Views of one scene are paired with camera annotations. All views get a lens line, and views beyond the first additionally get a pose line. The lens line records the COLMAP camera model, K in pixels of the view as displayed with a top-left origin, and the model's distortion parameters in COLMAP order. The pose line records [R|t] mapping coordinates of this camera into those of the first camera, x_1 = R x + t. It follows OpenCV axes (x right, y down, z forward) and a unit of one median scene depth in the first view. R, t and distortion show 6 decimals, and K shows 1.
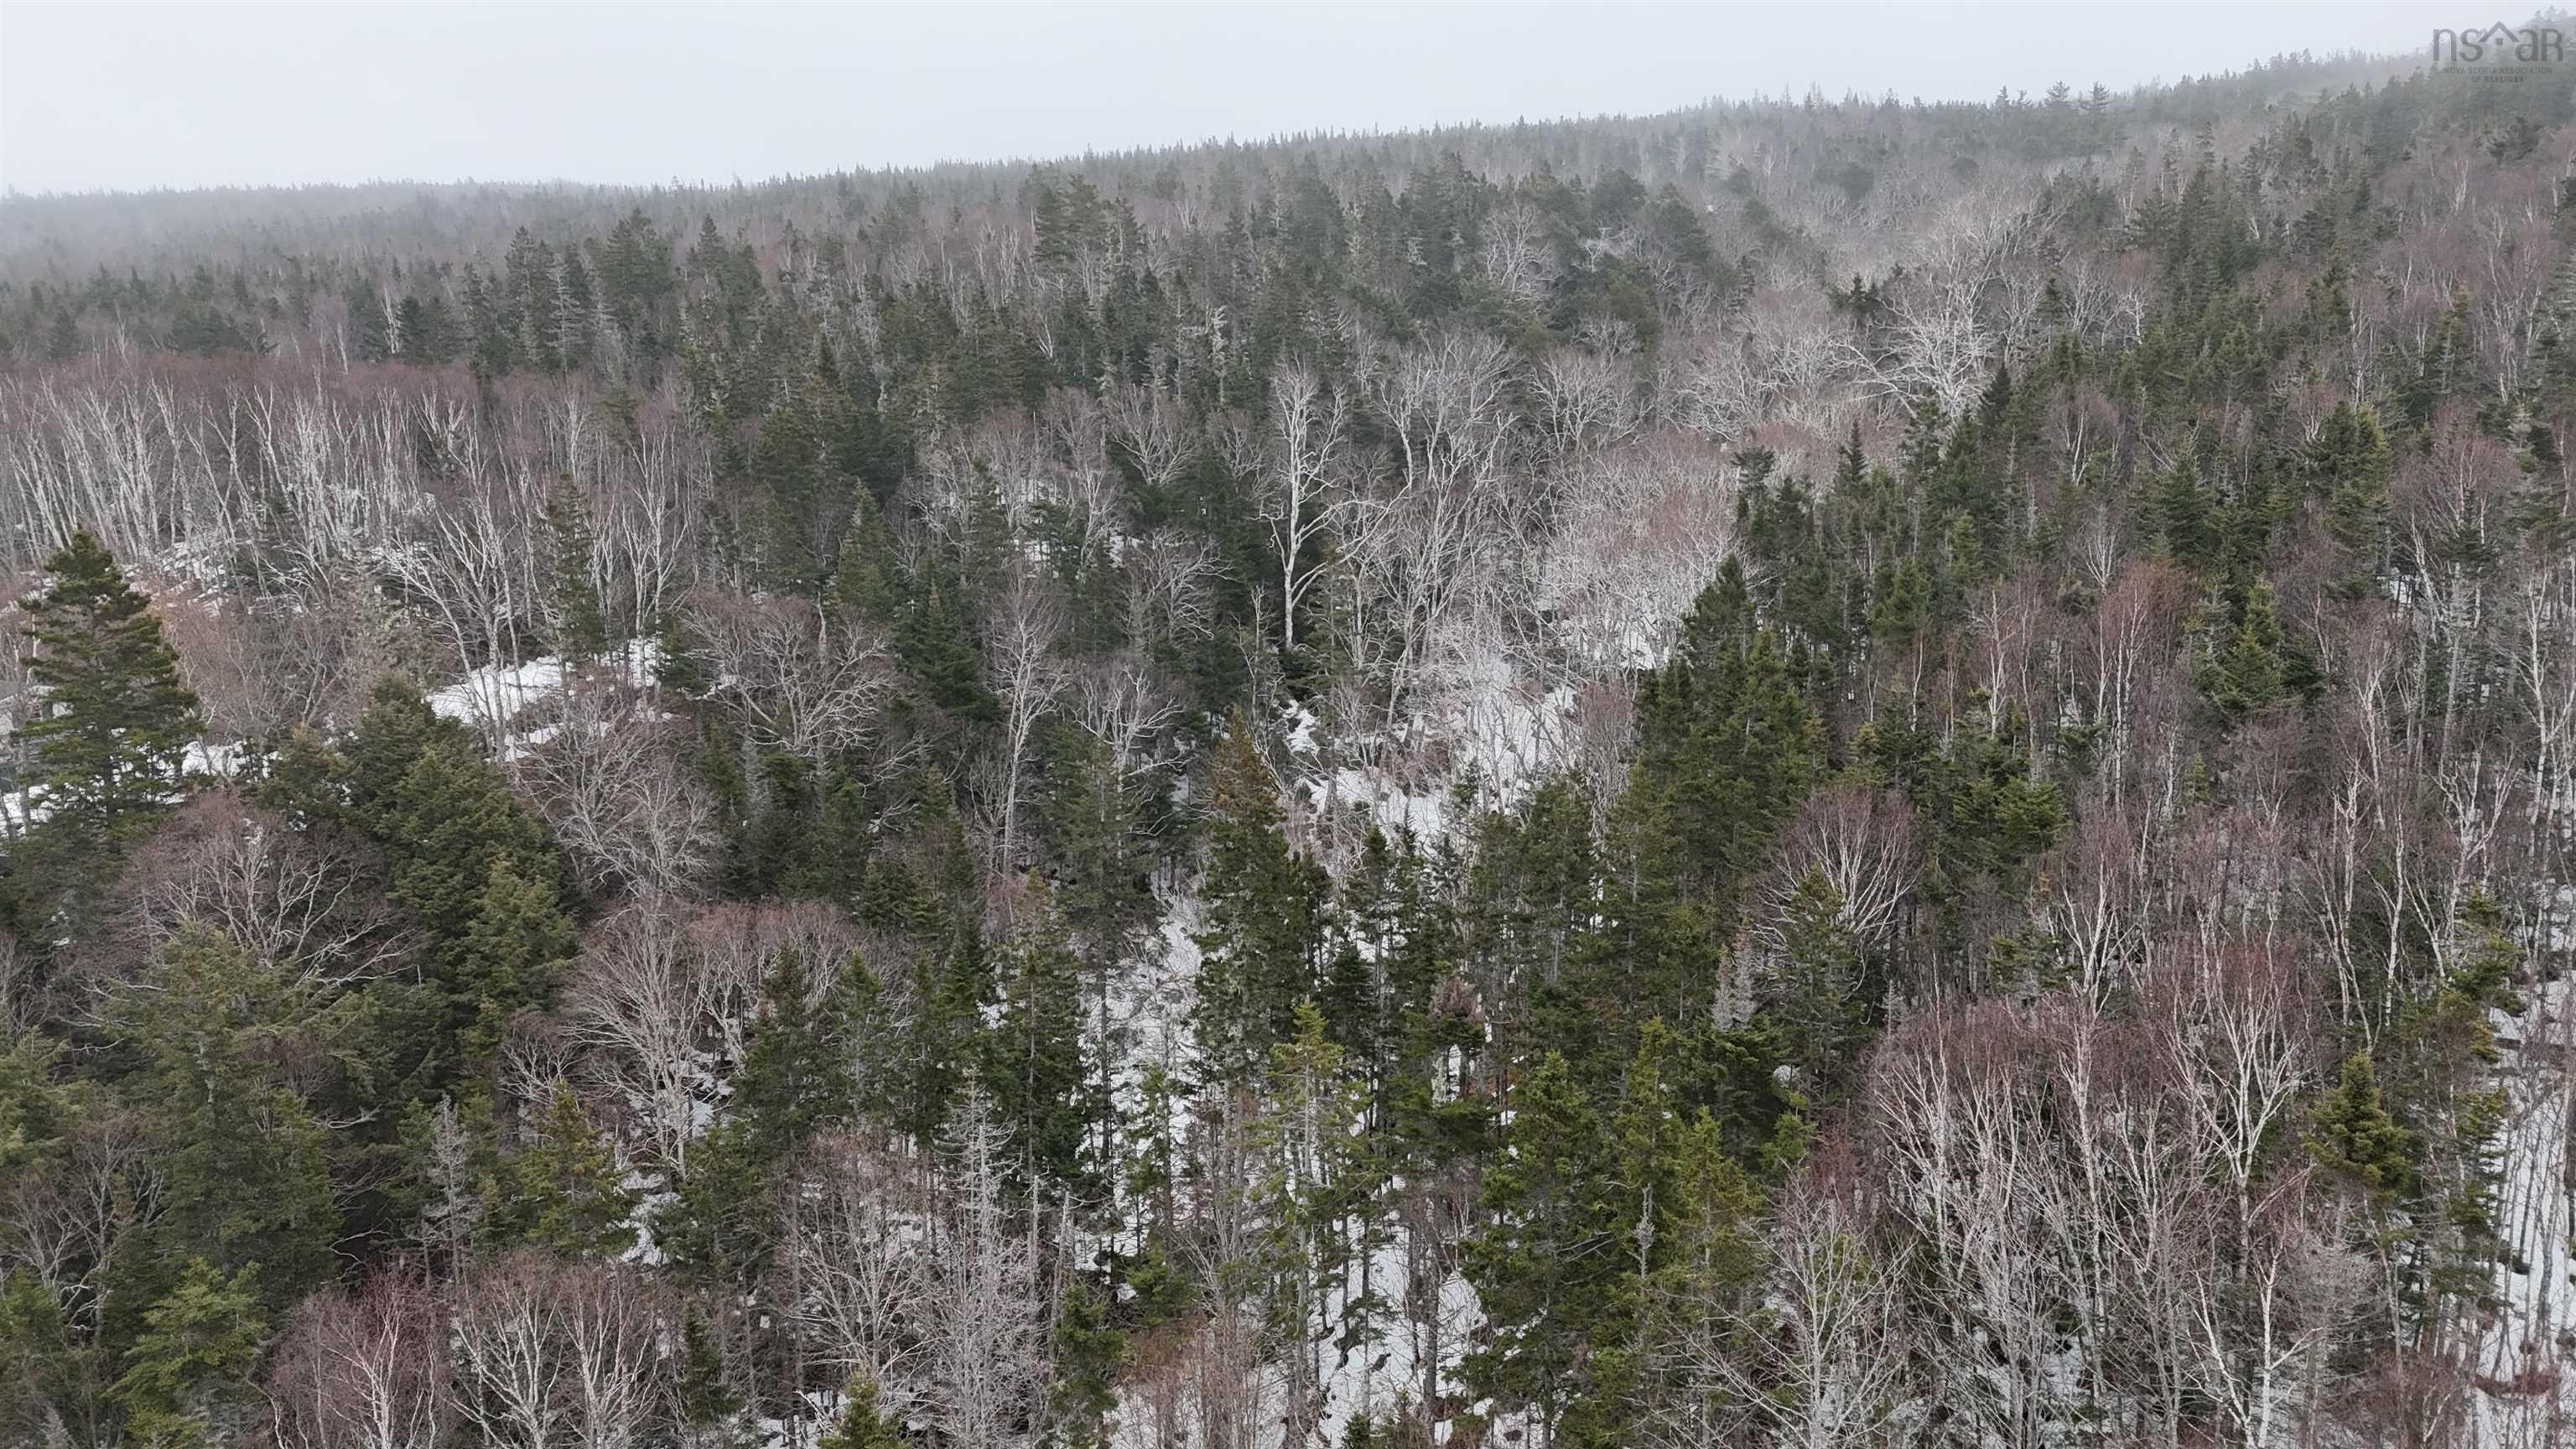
lens RADIAL K [[1861.3, 0, 1306.8], [0, 1861.3, 722.7], [0, 0, 1]] dist [0.097148, -0.106074]
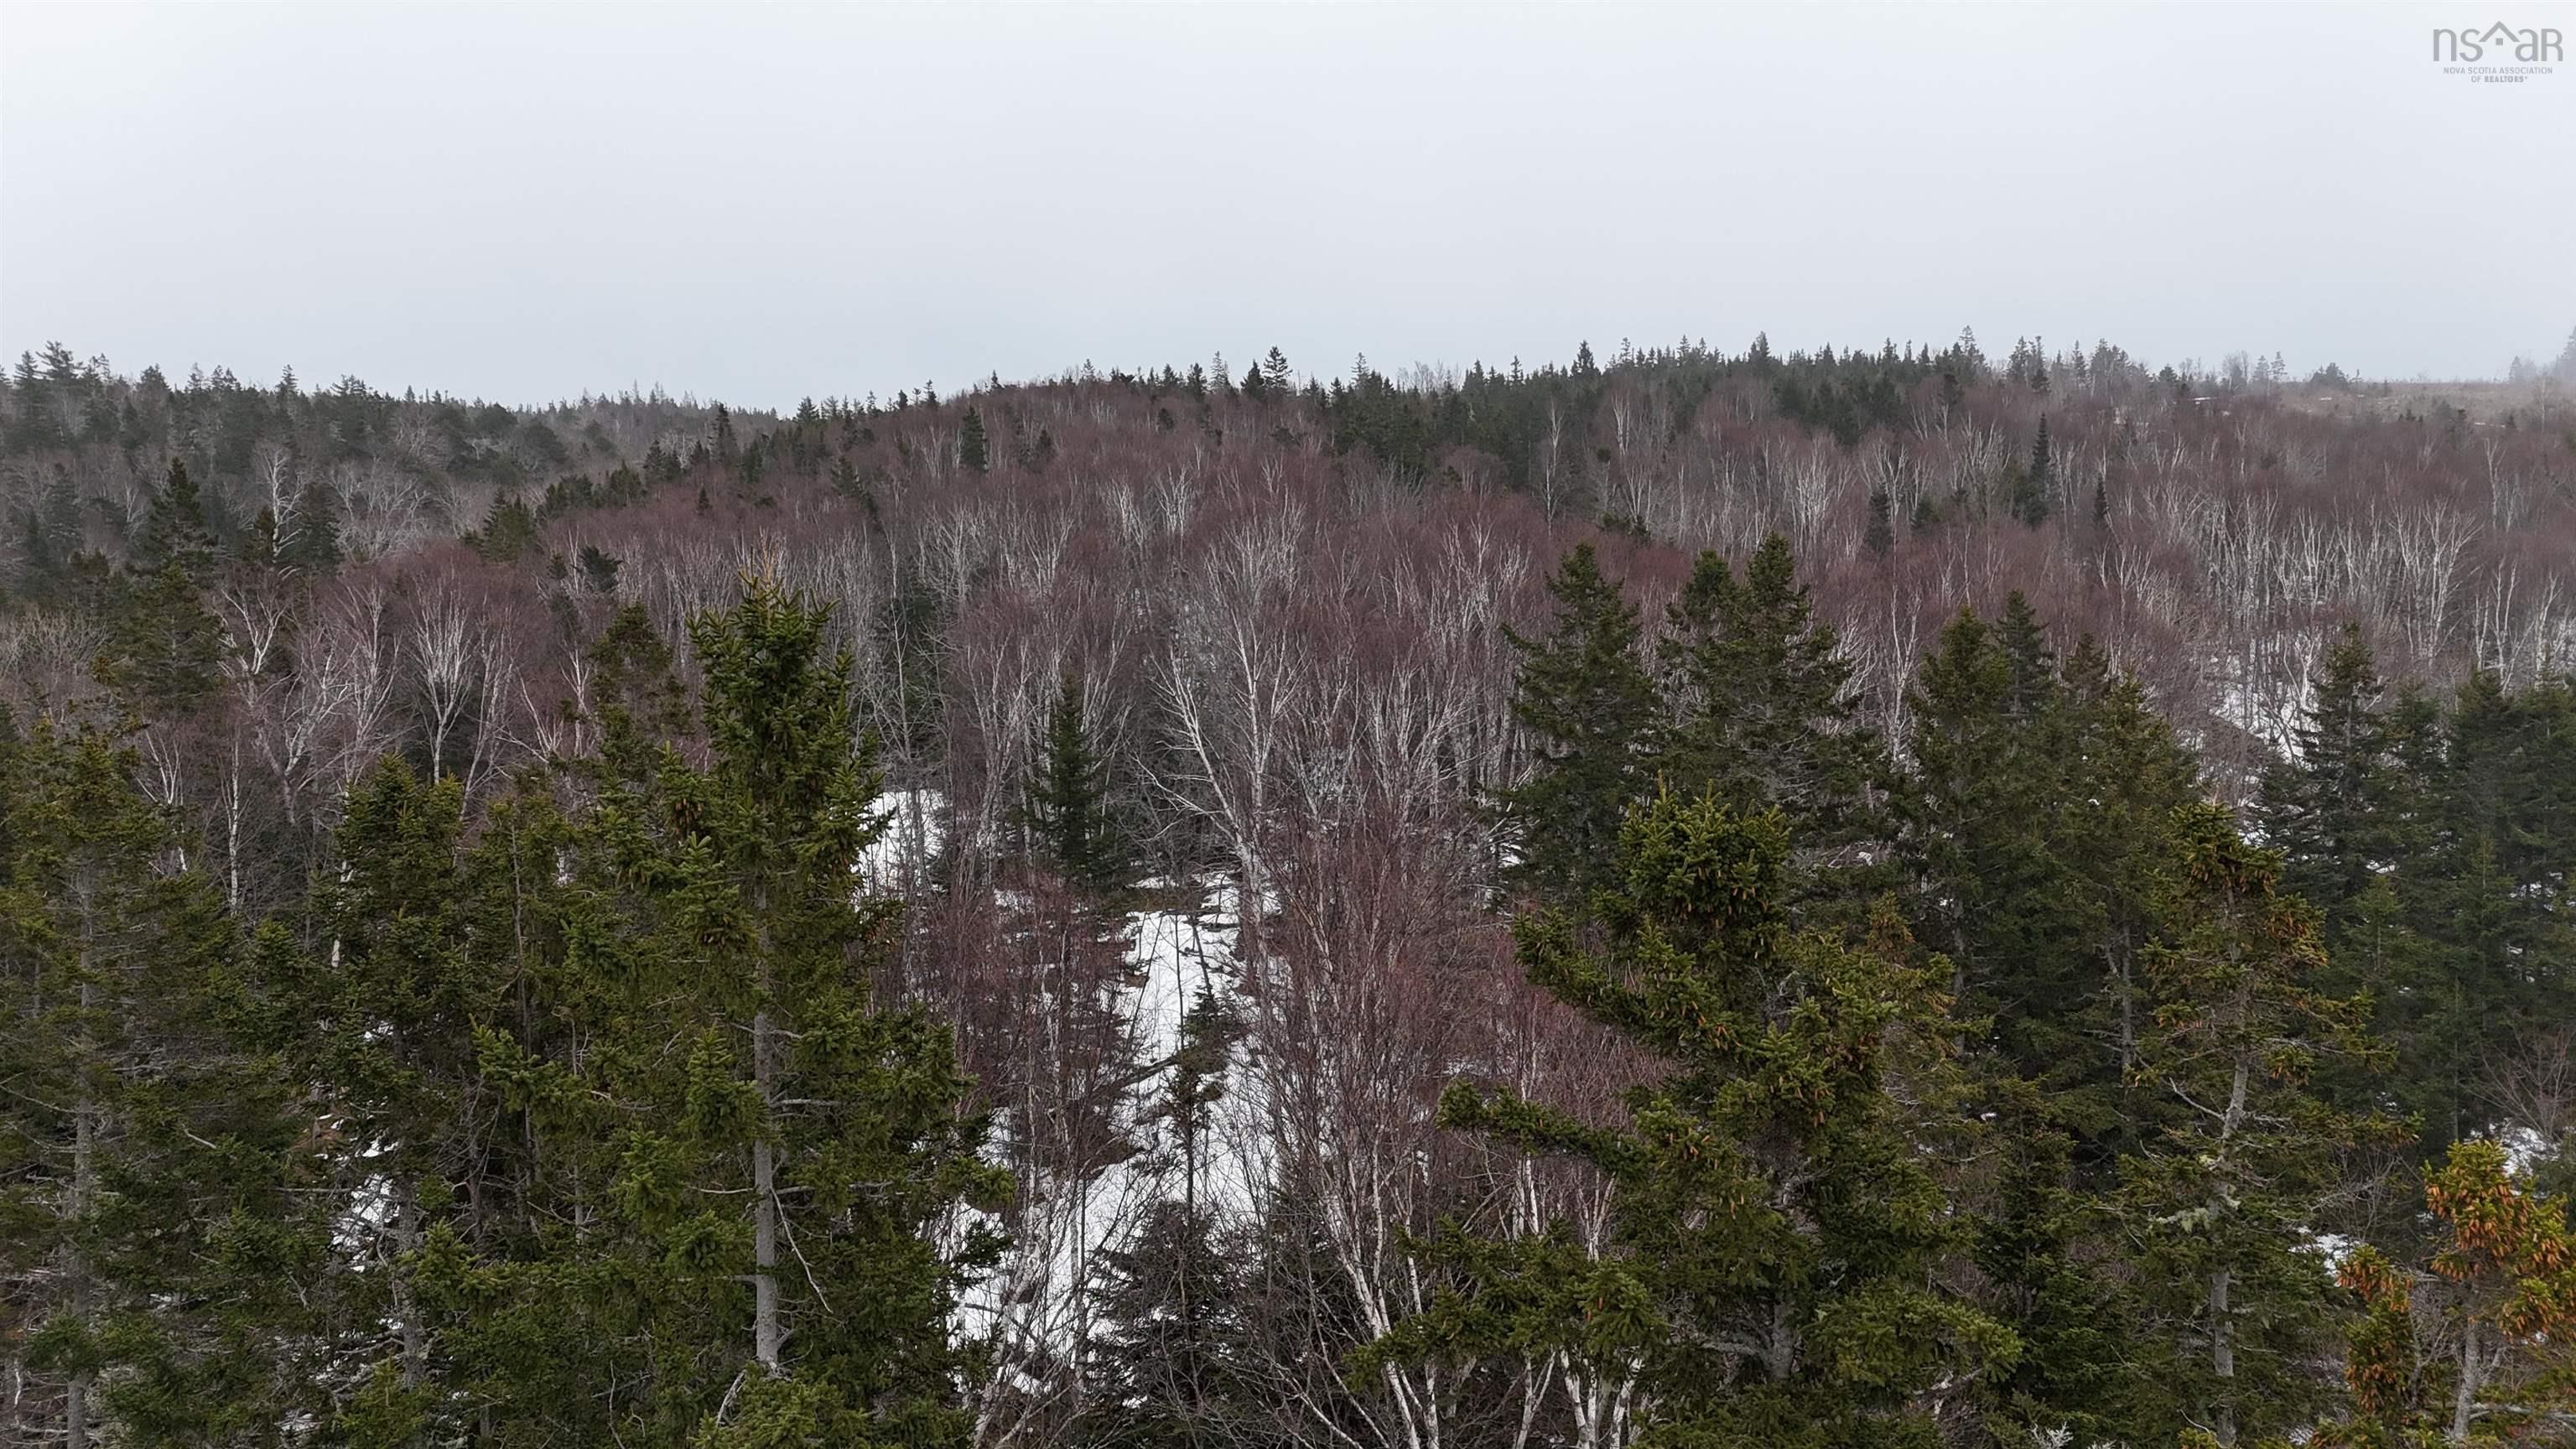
lens RADIAL K [[1858.1, 0, 1306.3], [0, 1858.1, 728.2], [0, 0, 1]] dist [0.088628, -0.094654]
pose [[0.847307, -0.007327, 0.531053, -0.072196], [0.100718, 0.983977, -0.147122, 0.224584], [-0.521466, 0.178144, 0.834469, -0.458102]]
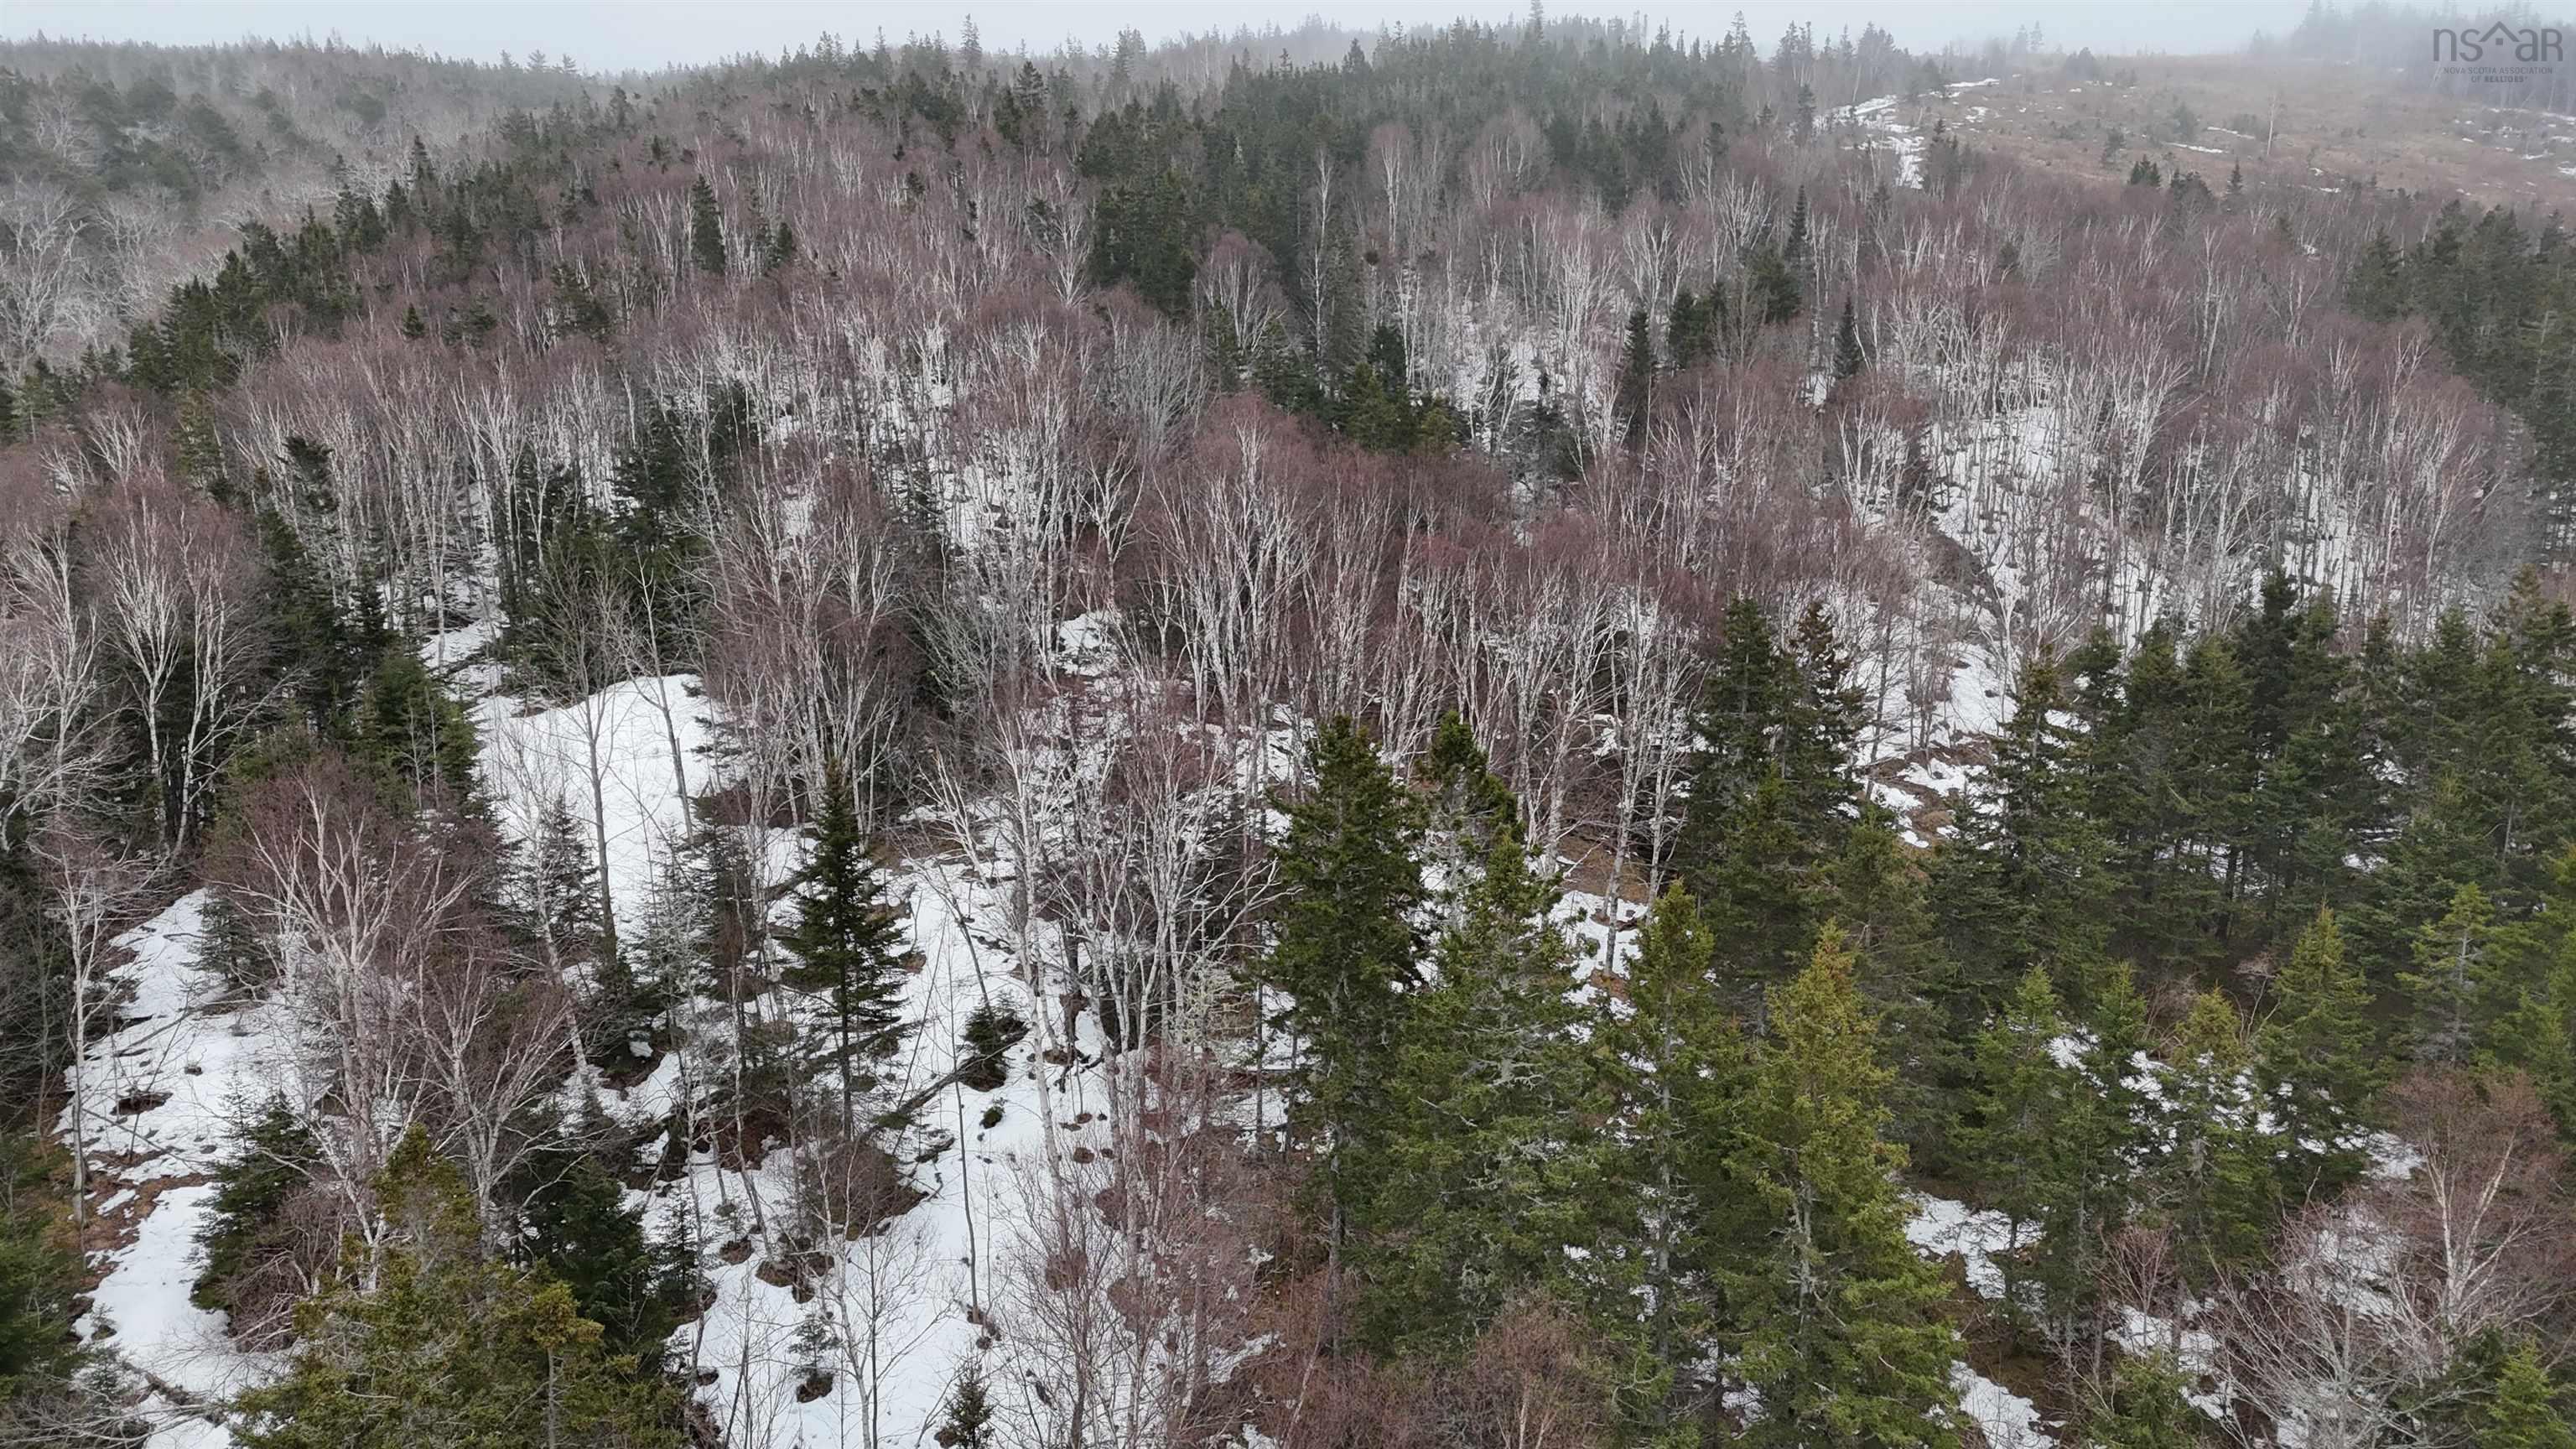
lens RADIAL K [[1858.1, 0, 1306.3], [0, 1858.1, 728.2], [0, 0, 1]] dist [0.088628, -0.094654]
pose [[0.775953, -0.120371, 0.619200, -0.072331], [0.114259, 0.992207, 0.049699, 0.168628], [-0.620357, 0.032185, 0.783659, -0.470210]]
